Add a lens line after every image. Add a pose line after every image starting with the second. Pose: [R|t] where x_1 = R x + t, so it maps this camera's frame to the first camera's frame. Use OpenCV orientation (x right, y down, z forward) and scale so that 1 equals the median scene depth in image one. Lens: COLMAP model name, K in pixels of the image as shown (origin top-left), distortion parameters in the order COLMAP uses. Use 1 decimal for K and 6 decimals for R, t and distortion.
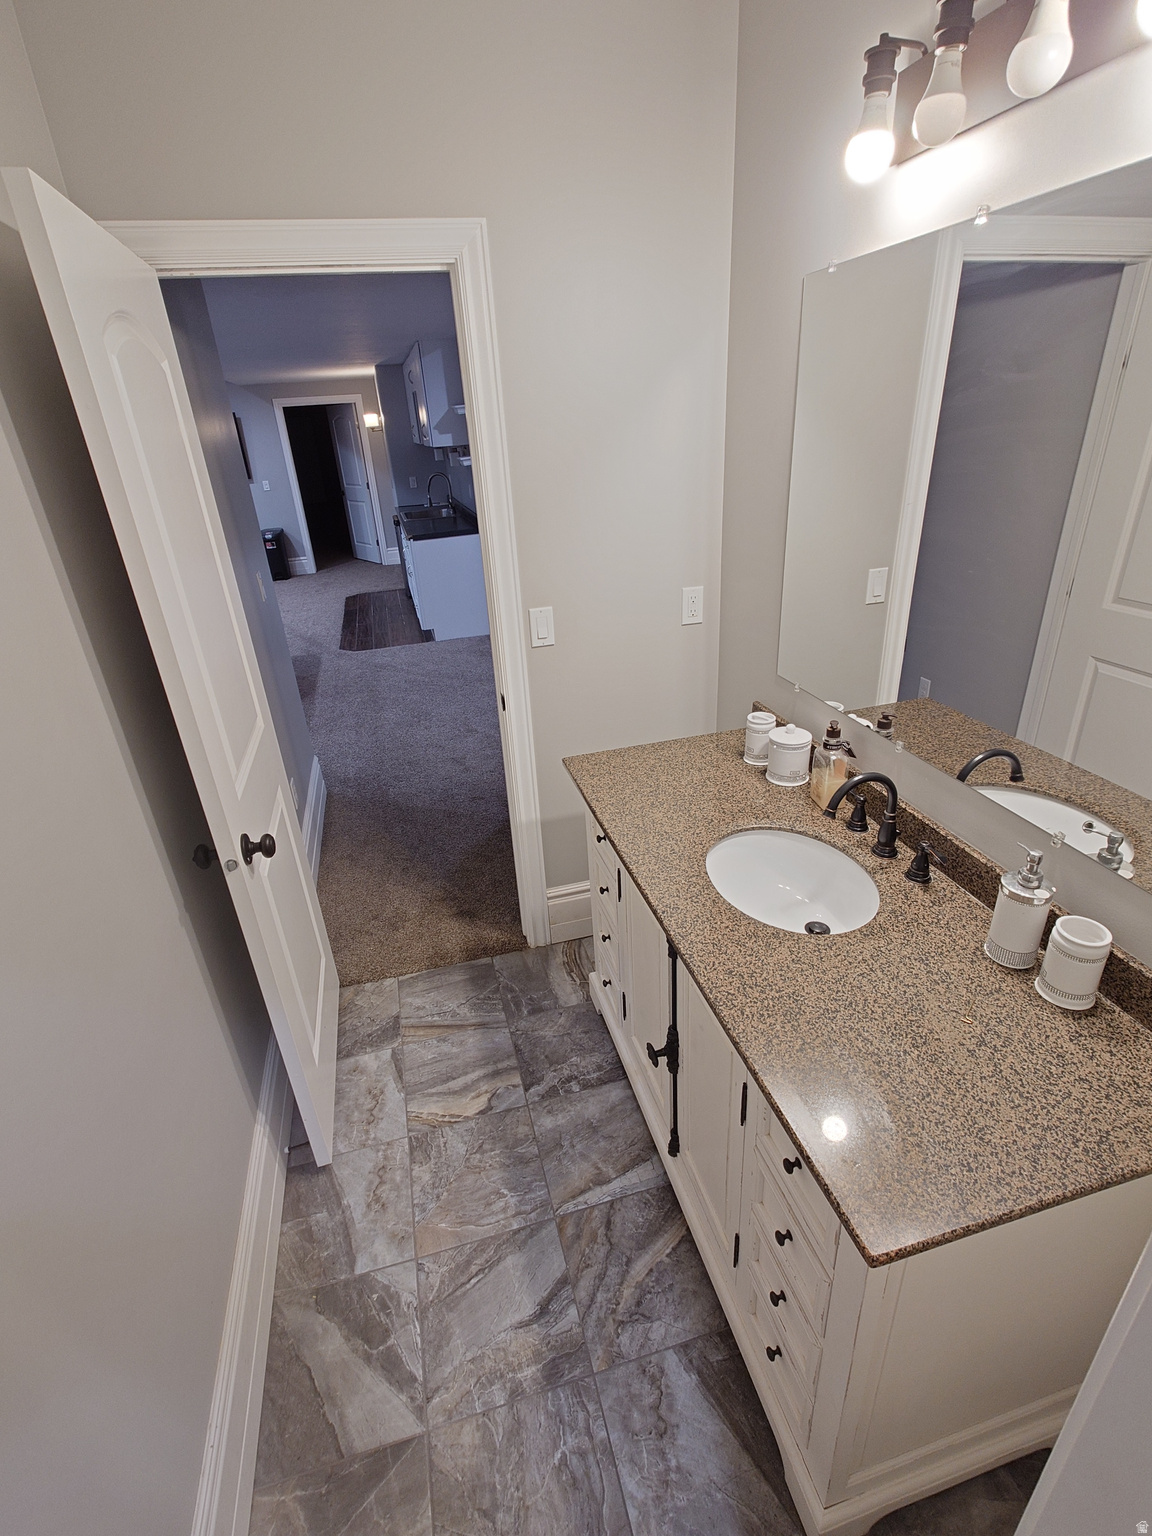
lens RADIAL K [[722.4, 0, 572.9], [0, 722.4, 771.2], [0, 0, 1]] dist [-0.000211, 0.000126]
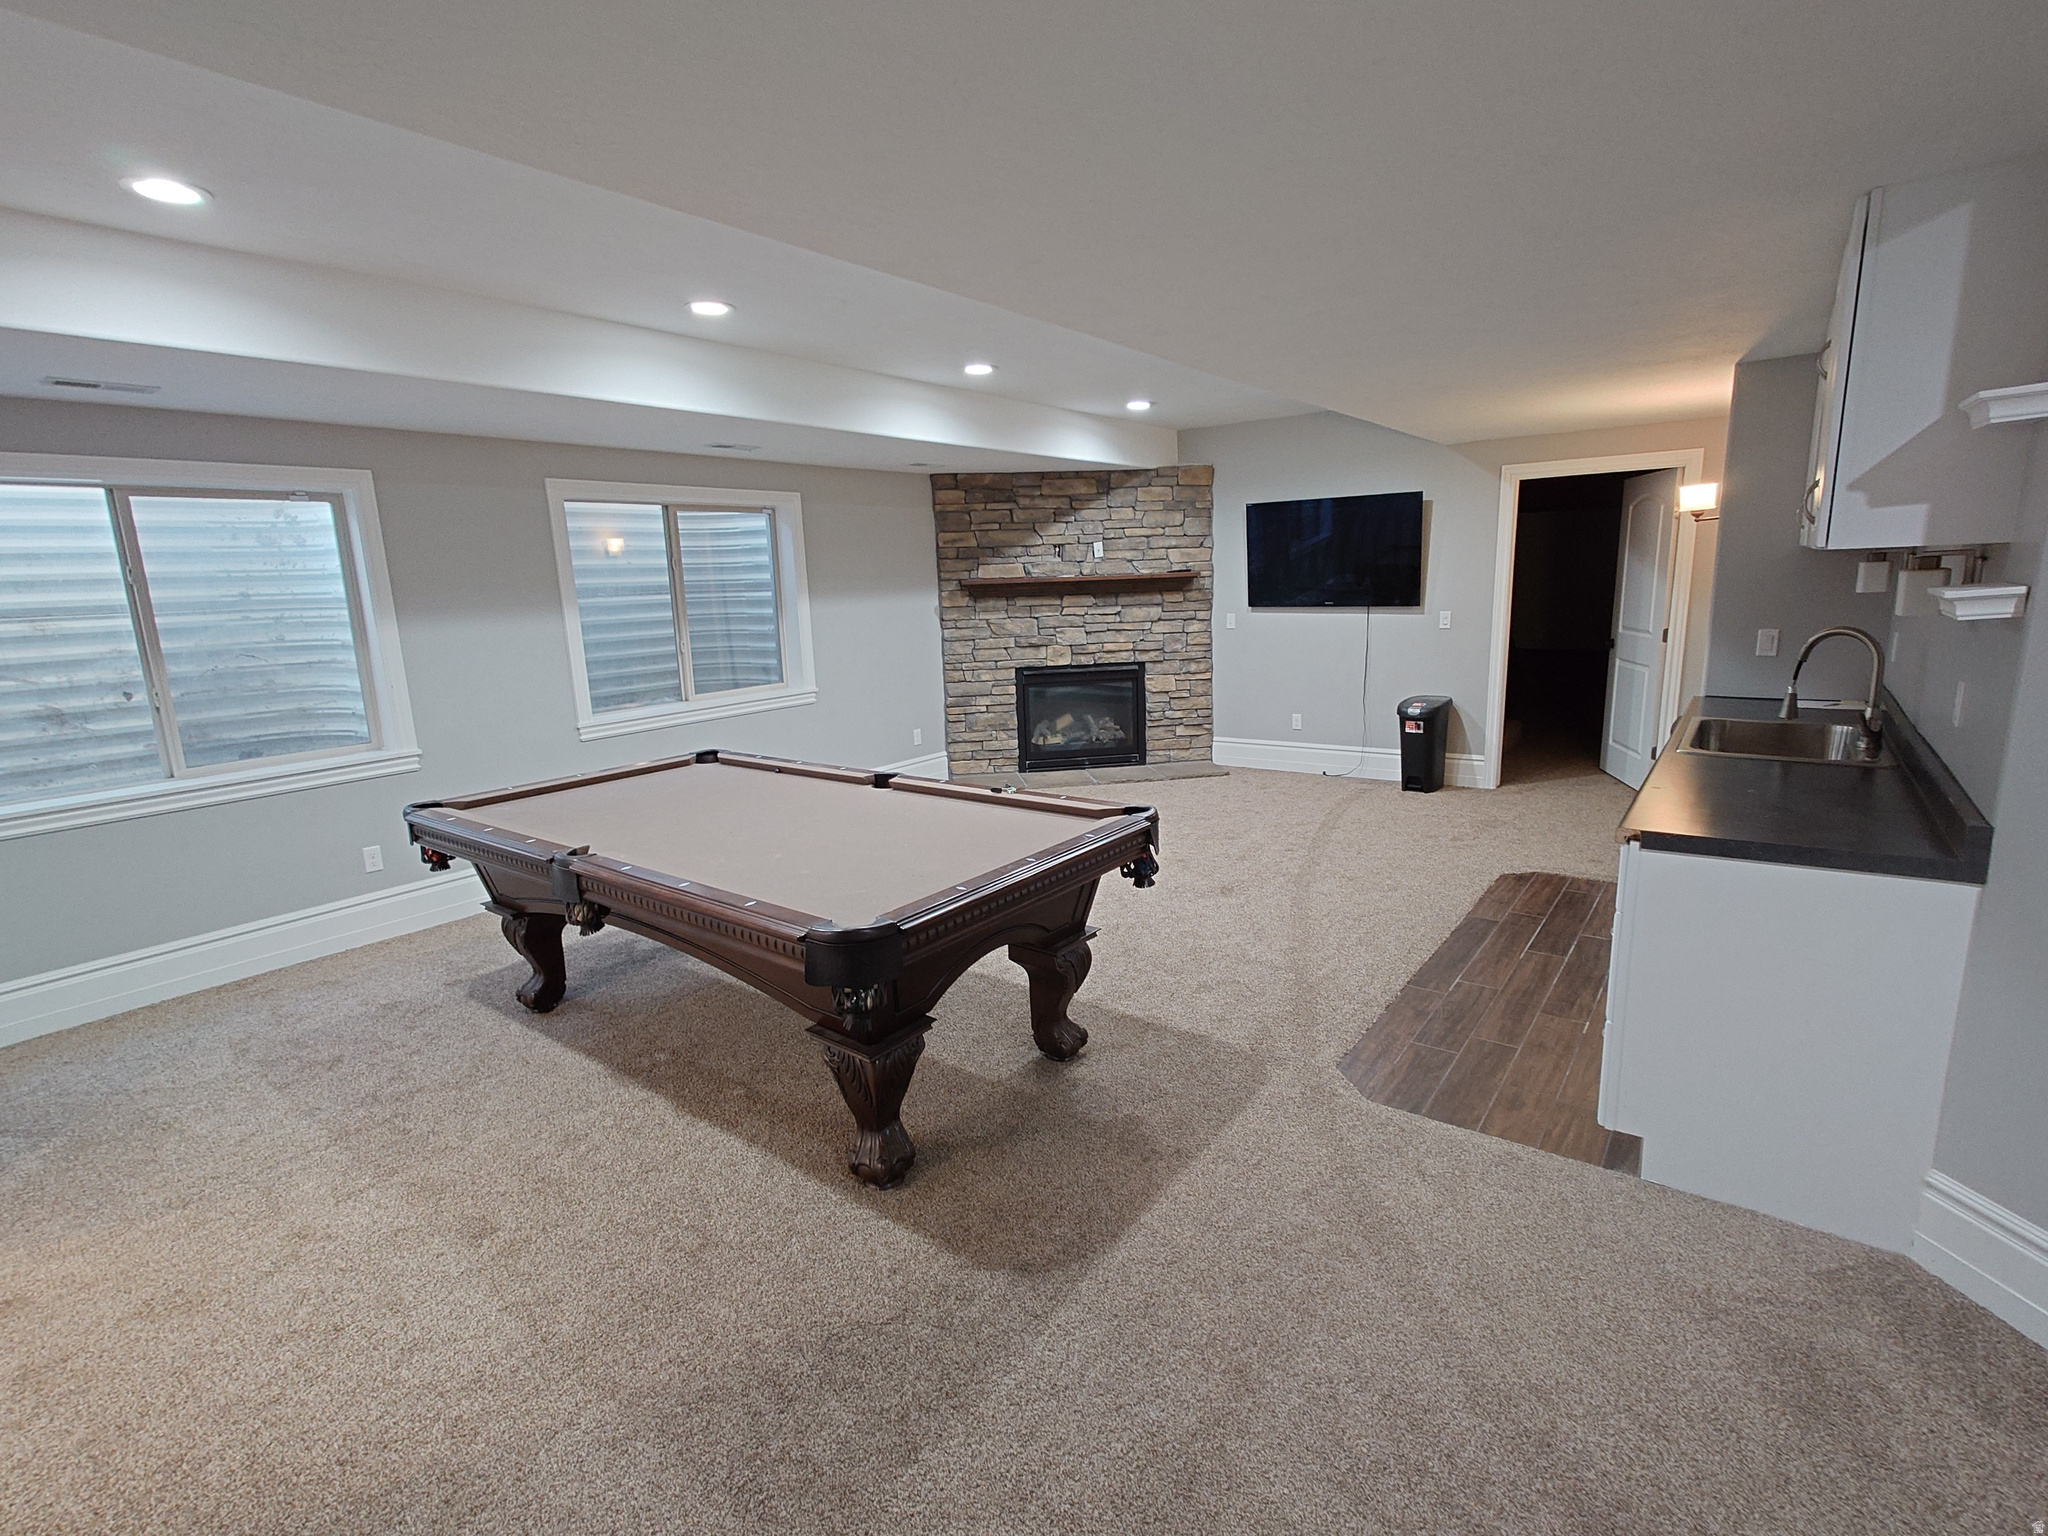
lens RADIAL K [[963.2, 0, 1022.6], [0, 963.2, 766.8], [0, 0, 1]] dist [-0.000211, 0.000126]
pose [[0.616085, 0.188322, -0.764836, -0.293202], [-0.343058, 0.938220, -0.045324, -0.851761], [0.709049, 0.290306, 0.642629, 1.955296]]
